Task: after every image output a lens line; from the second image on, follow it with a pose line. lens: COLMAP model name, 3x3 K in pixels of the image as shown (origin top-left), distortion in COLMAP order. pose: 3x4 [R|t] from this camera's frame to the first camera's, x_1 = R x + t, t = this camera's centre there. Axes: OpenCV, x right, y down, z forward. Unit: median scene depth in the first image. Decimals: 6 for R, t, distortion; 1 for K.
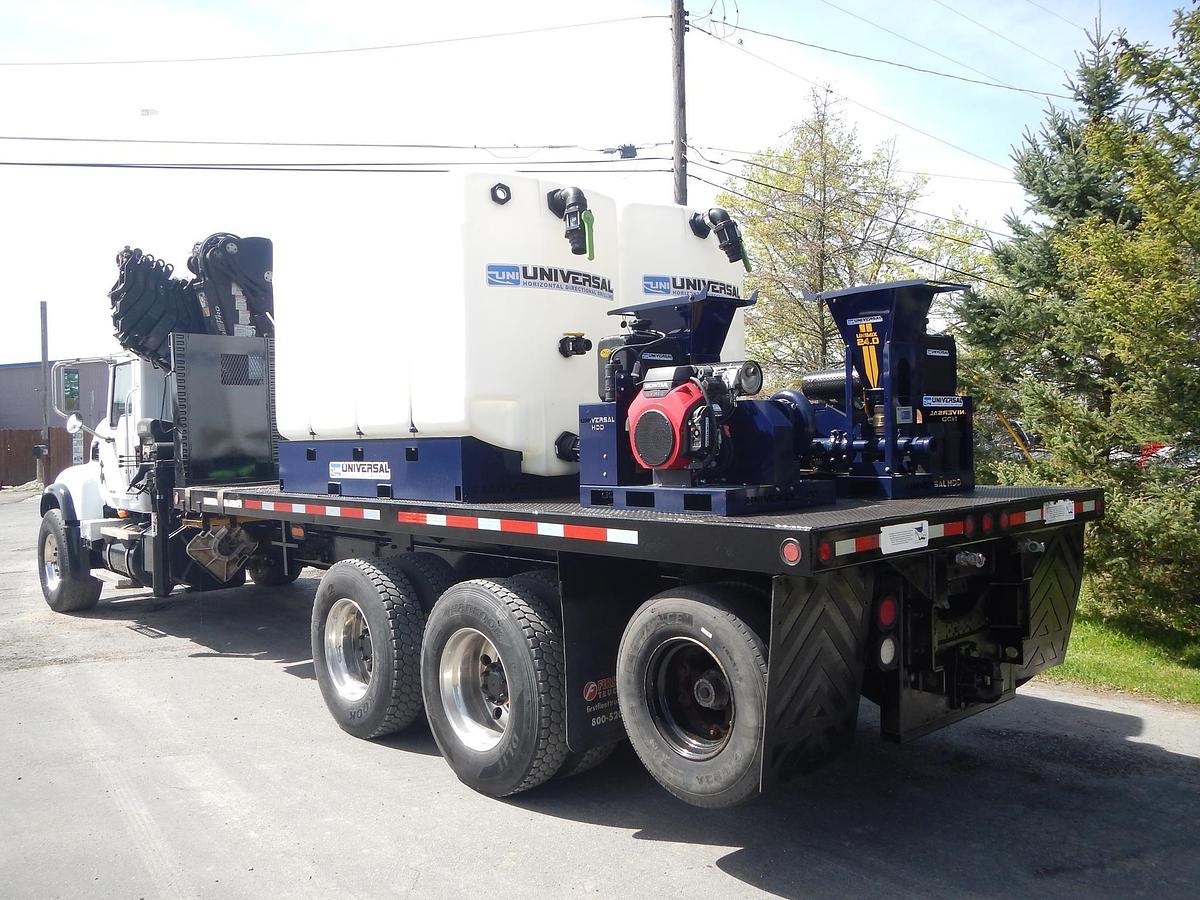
lens RADIAL K [[991.1, 0, 600.0], [0, 991.1, 450.0], [0, 0, 1]] dist [0.002139, -0.009077]
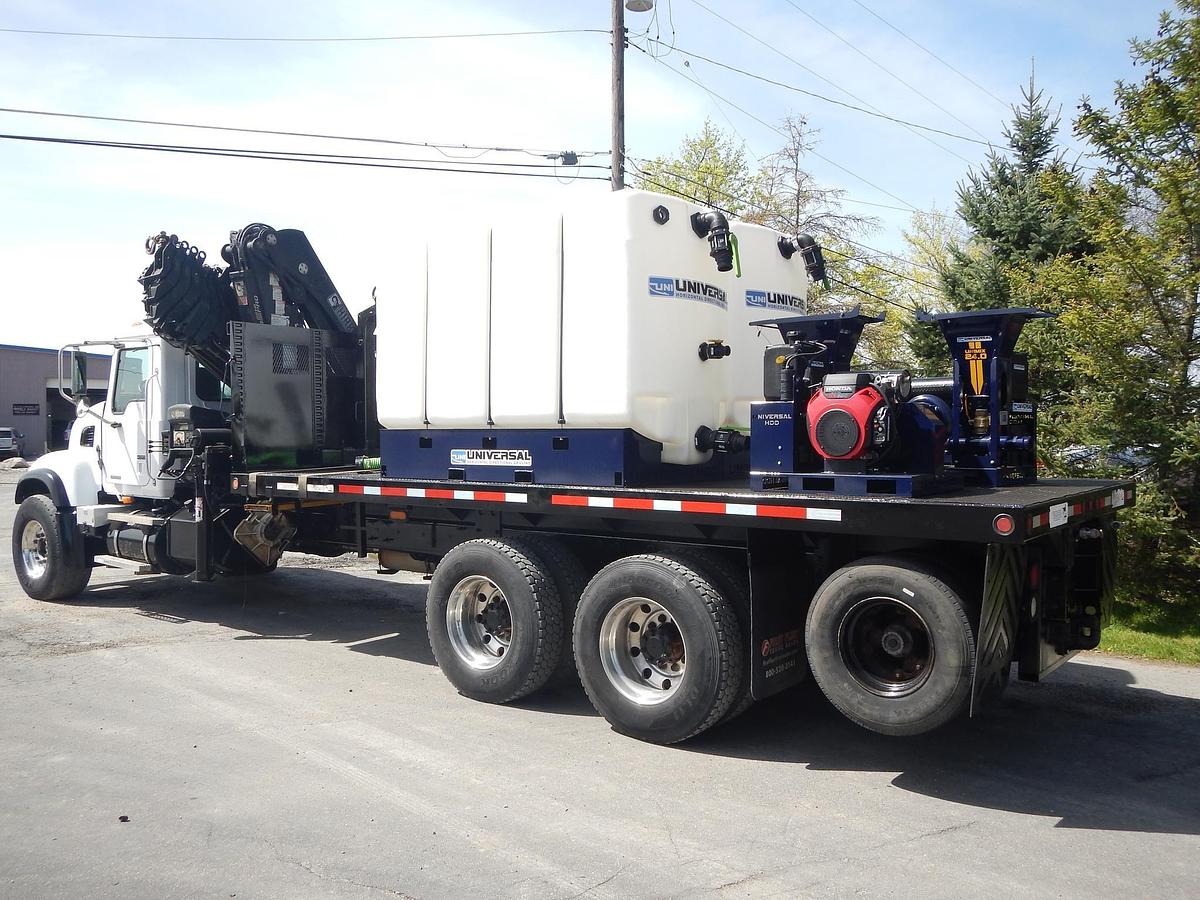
lens RADIAL K [[991.1, 0, 600.0], [0, 991.1, 450.0], [0, 0, 1]] dist [0.002139, -0.009077]
pose [[0.985423, 0.016477, 0.169324, -0.342472], [-0.016998, 0.999854, 0.001626, 0.009242], [-0.169272, -0.004481, 0.985559, -0.102217]]
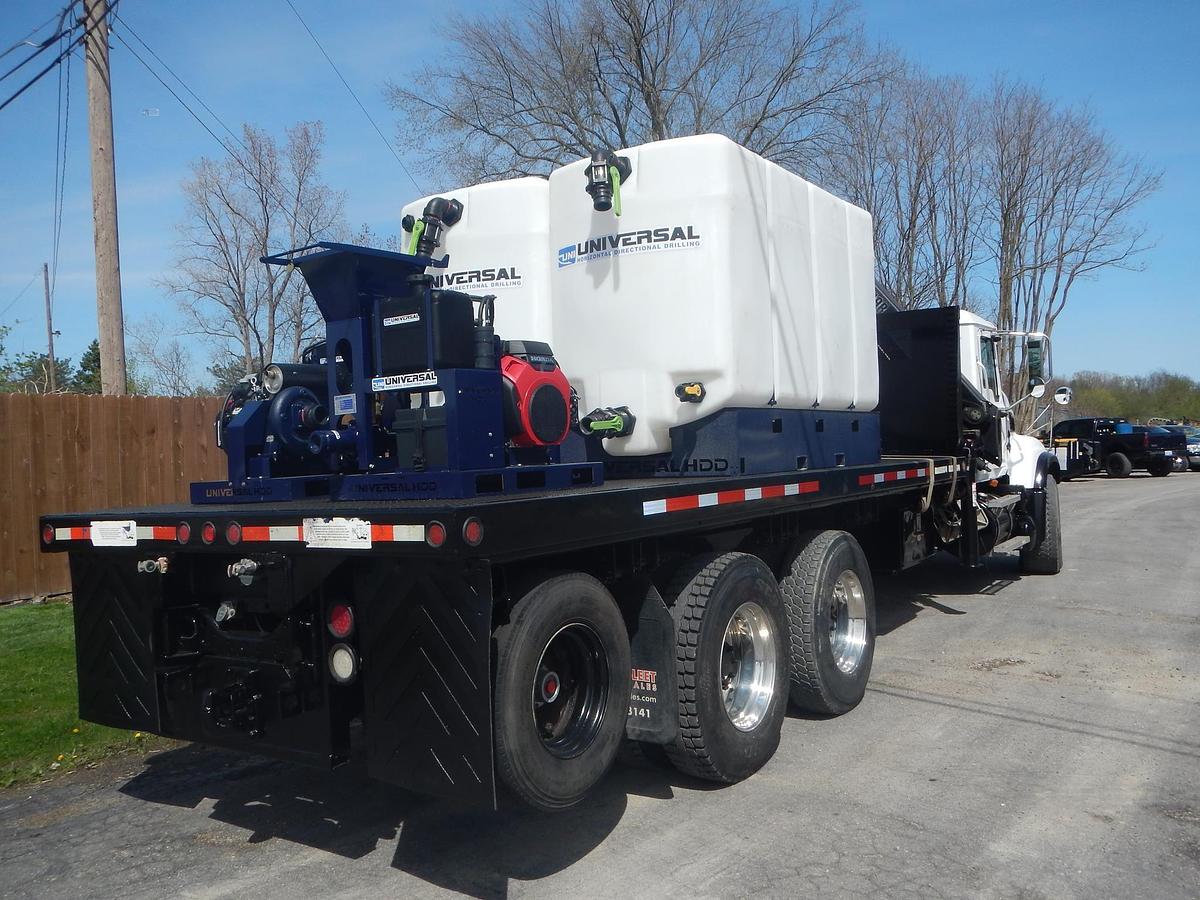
lens RADIAL K [[993.1, 0, 596.4], [0, 993.1, 448.8], [0, 0, 1]] dist [0.001489, 0.002407]
pose [[0.247139, 0.027211, -0.968598, 0.890624], [0.047831, 0.998044, 0.040243, -0.015305], [0.967799, -0.056274, 0.245354, 0.736124]]
